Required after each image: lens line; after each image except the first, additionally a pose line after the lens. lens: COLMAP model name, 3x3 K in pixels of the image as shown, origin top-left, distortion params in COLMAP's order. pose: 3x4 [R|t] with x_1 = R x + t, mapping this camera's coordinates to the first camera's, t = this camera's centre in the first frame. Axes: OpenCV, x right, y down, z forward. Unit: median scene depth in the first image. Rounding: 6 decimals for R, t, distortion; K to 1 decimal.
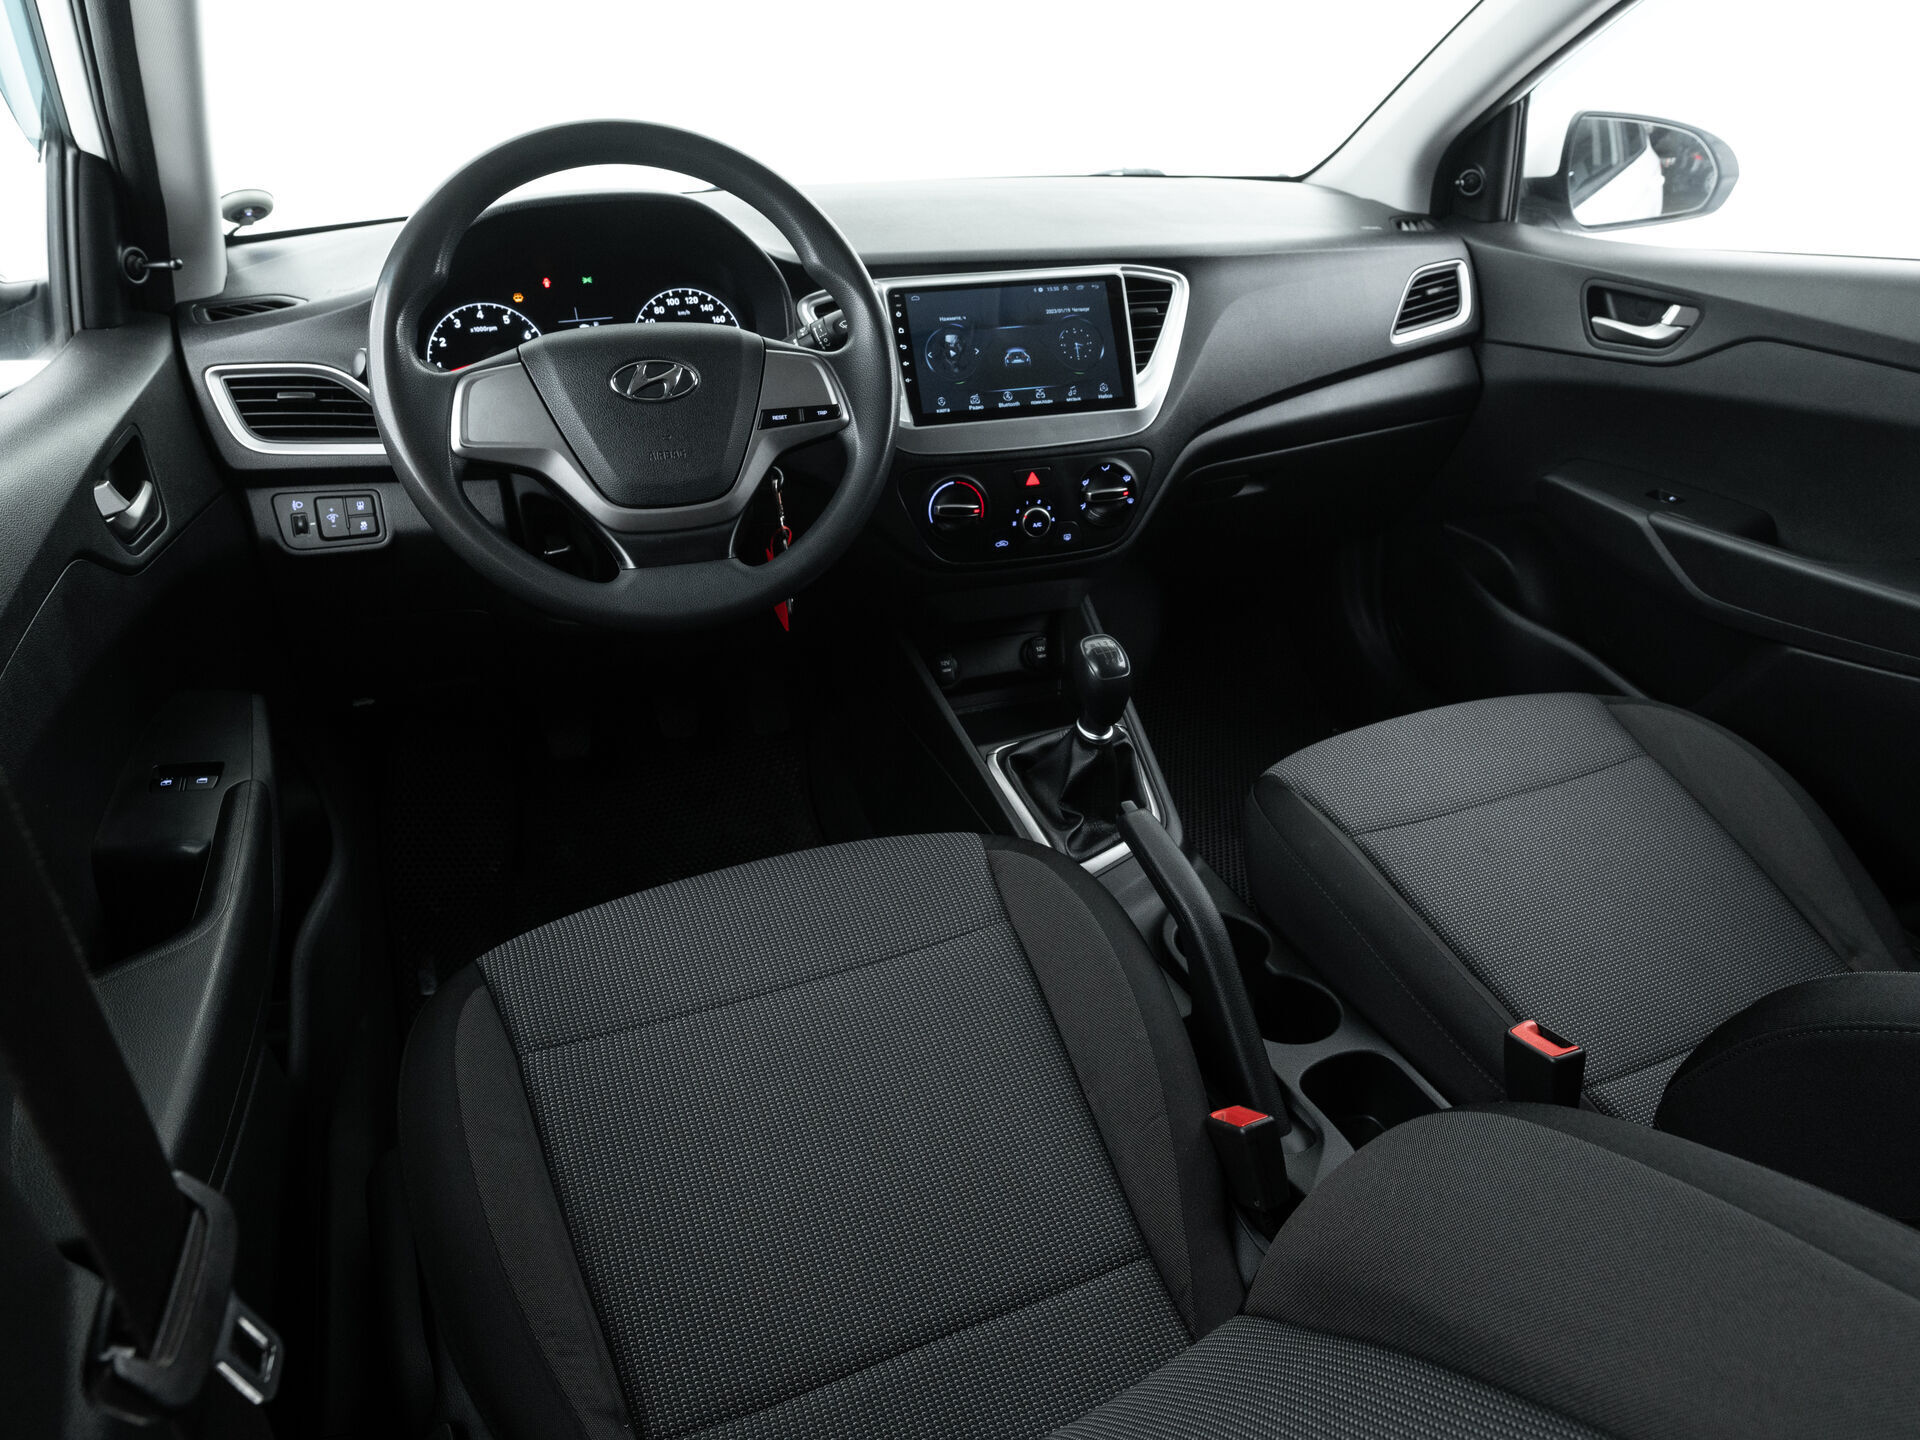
lens RADIAL K [[1288.4, 0, 1005.9], [0, 1288.4, 715.7], [0, 0, 1]] dist [-0.019423, -0.004485]
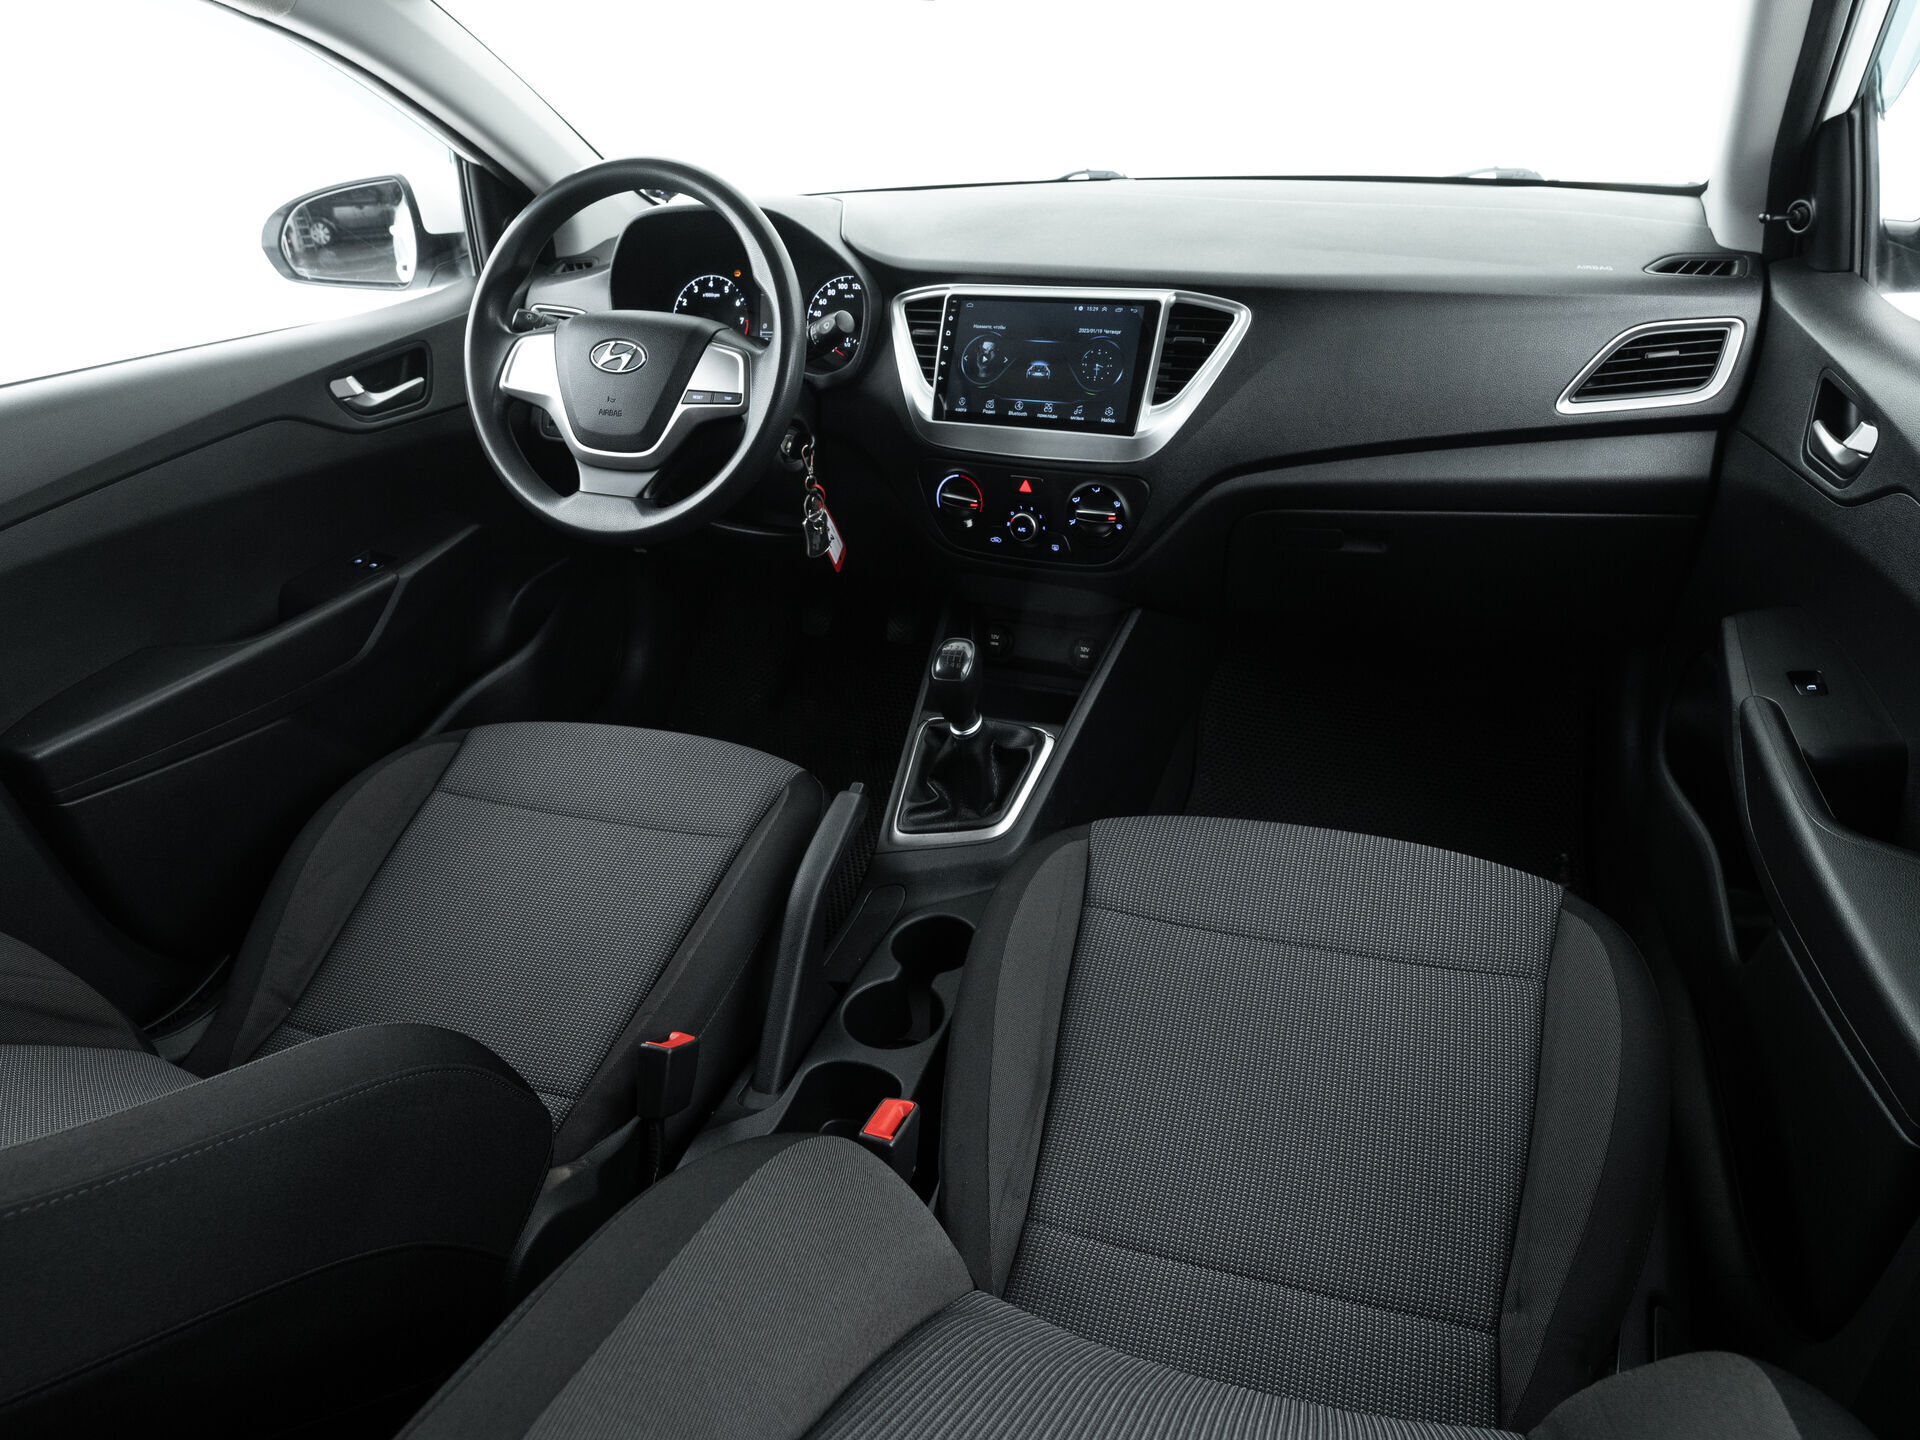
lens RADIAL K [[1274.6, 0, 967.1], [0, 1274.6, 705.4], [0, 0, 1]] dist [-0.019490, -0.002561]
pose [[0.723235, 0.299156, -0.622445, 0.695834], [-0.264796, 0.952545, 0.150134, -0.157614], [0.637820, 0.056239, 0.768129, 0.175363]]
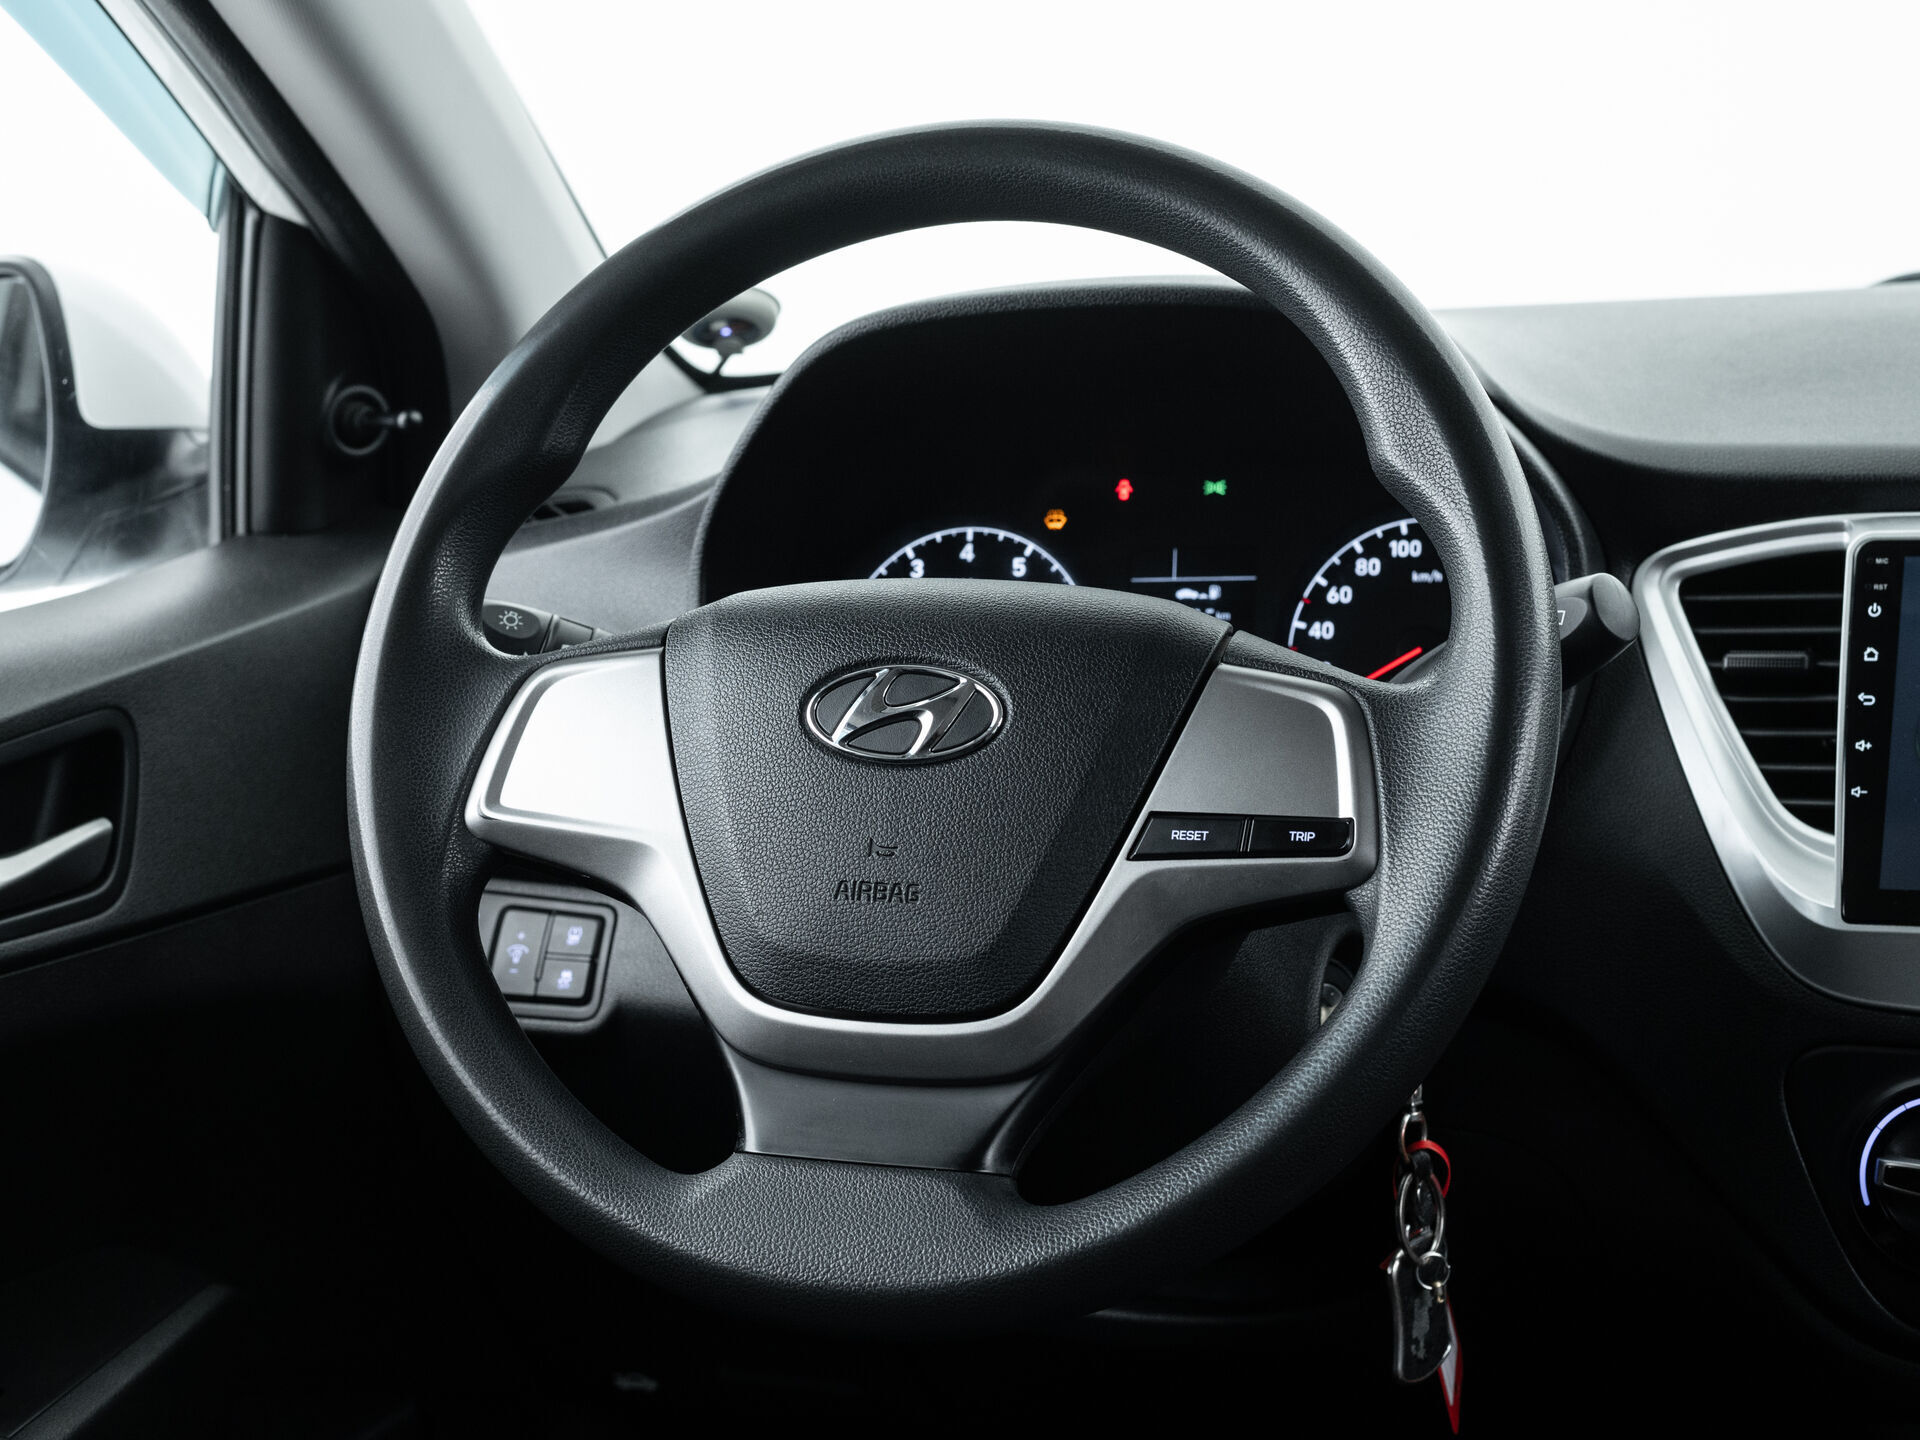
lens RADIAL K [[3412.2, 0, 916.8], [0, 3412.2, 715.7], [0, 0, 1]] dist [-0.121621, -0.017910]
pose [[0.727575, 0.076682, -0.681729, 0.351324], [-0.256579, 0.952030, -0.166748, -0.060583], [0.636240, 0.296240, 0.712348, 0.174410]]
